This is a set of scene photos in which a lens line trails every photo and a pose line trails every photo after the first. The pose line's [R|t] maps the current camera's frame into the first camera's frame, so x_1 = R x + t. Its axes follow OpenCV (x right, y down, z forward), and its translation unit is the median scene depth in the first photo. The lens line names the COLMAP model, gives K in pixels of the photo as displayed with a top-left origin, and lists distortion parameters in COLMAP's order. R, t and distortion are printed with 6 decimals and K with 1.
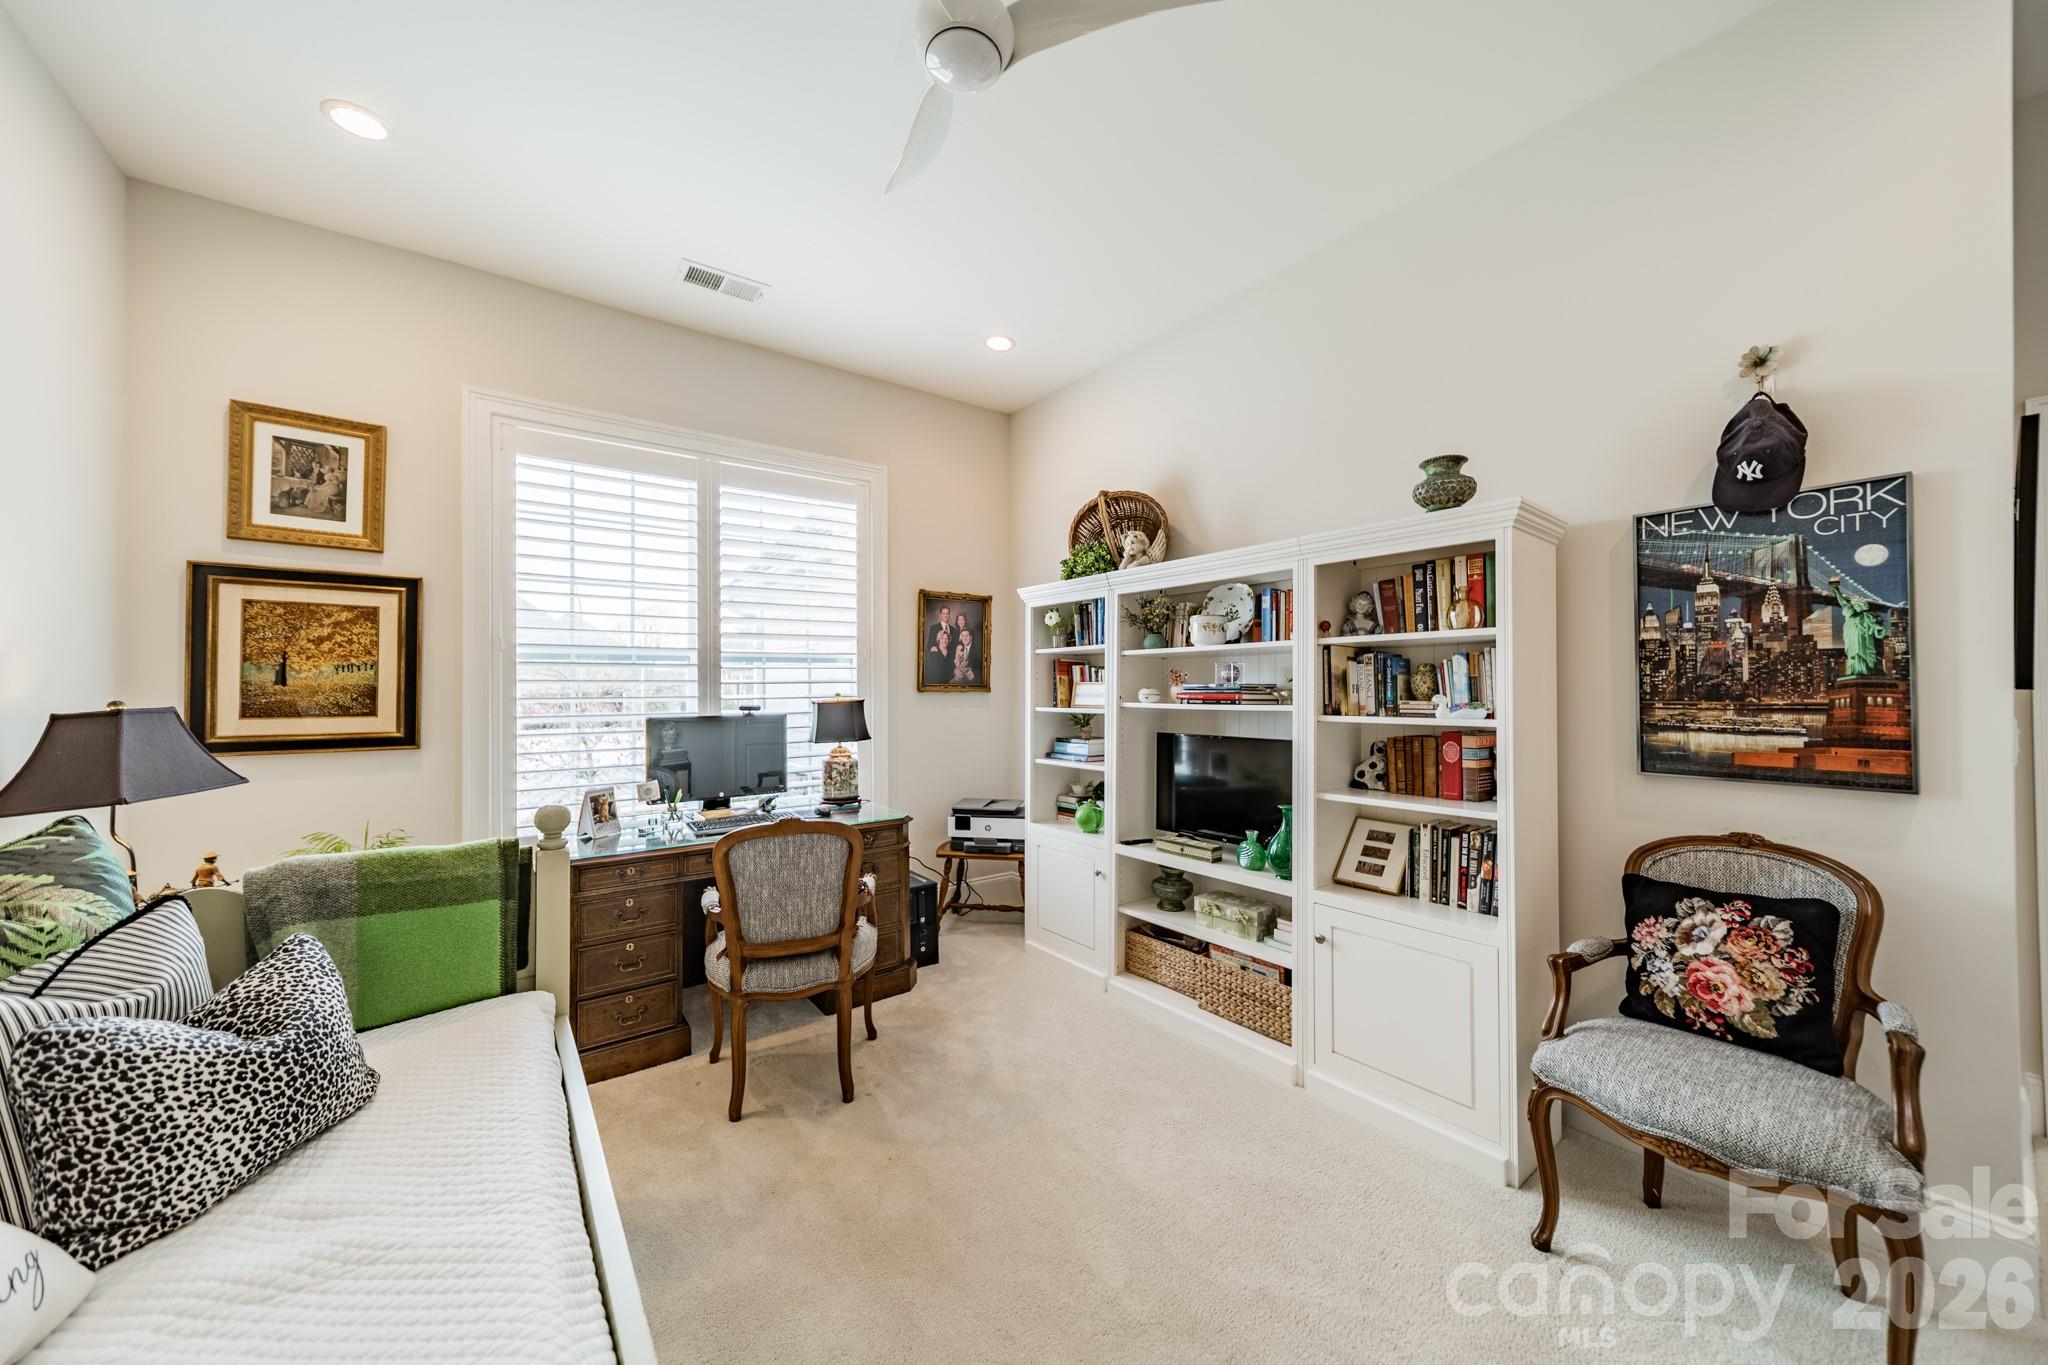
lens RADIAL K [[716.1, 0, 1032.5], [0, 716.1, 678.9], [0, 0, 1]] dist [0.006238, 0.000166]
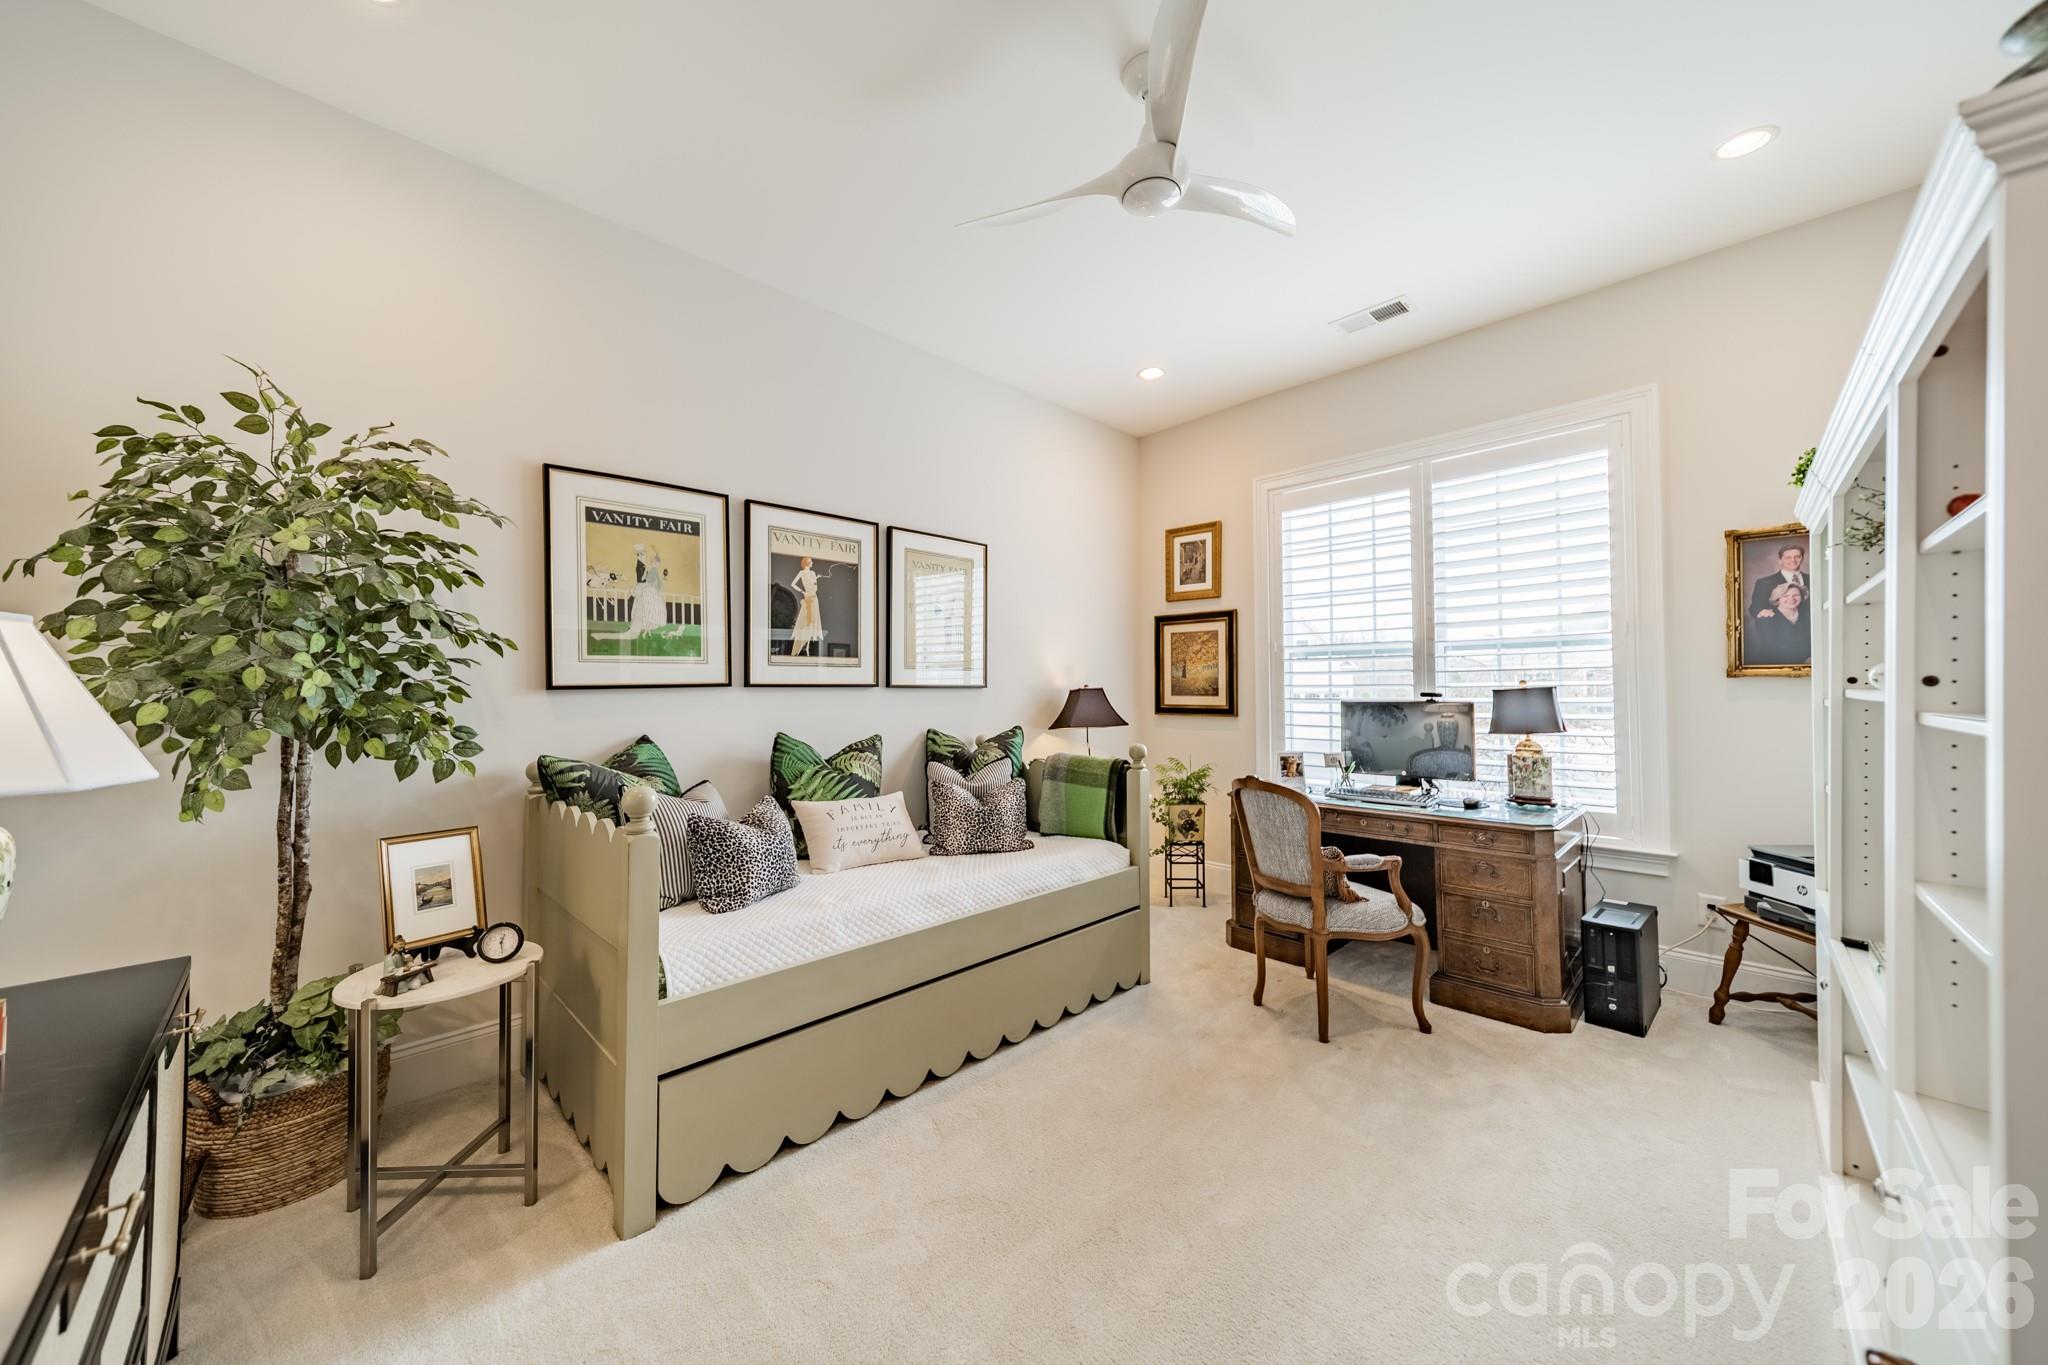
lens RADIAL K [[716.1, 0, 1032.5], [0, 716.1, 678.9], [0, 0, 1]] dist [0.006238, 0.000166]
pose [[0.143090, -0.013626, -0.989616, 0.656491], [0.017864, 0.999778, -0.011183, 0.022941], [0.989548, -0.016078, 0.143301, 0.332525]]
